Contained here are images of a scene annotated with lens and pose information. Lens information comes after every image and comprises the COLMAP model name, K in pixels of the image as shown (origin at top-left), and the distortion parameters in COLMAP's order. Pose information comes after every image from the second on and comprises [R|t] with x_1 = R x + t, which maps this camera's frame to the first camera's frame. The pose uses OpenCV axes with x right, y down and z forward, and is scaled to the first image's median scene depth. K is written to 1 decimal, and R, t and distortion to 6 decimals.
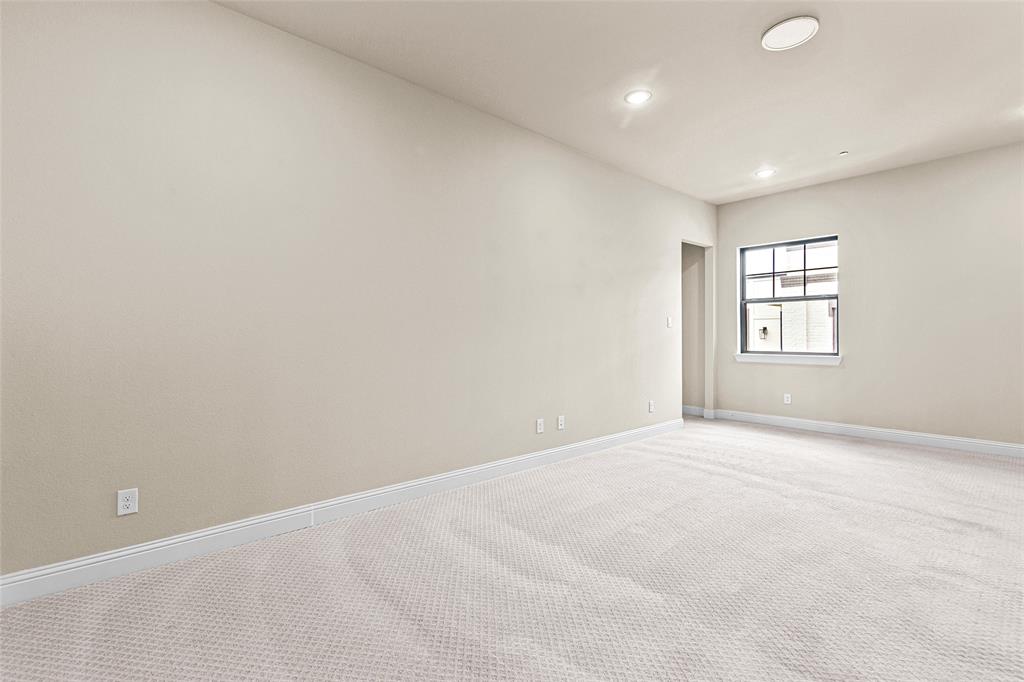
lens RADIAL K [[481.9, 0, 517.6], [0, 481.9, 341.3], [0, 0, 1]] dist [-0.000437, -0.000115]
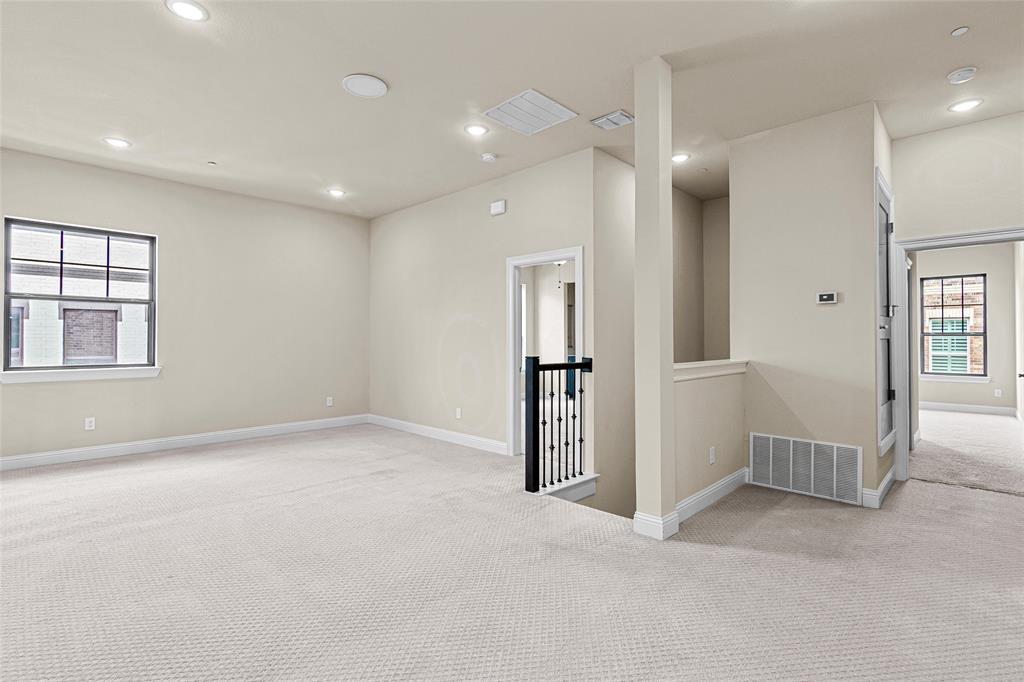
lens RADIAL K [[481.9, 0, 517.6], [0, 481.9, 341.3], [0, 0, 1]] dist [-0.000437, -0.000115]
pose [[-0.067752, 0.001021, 0.997702, -0.303420], [0.011341, 0.999936, -0.000253, -0.010053], [-0.997638, 0.011298, -0.067759, 0.362731]]
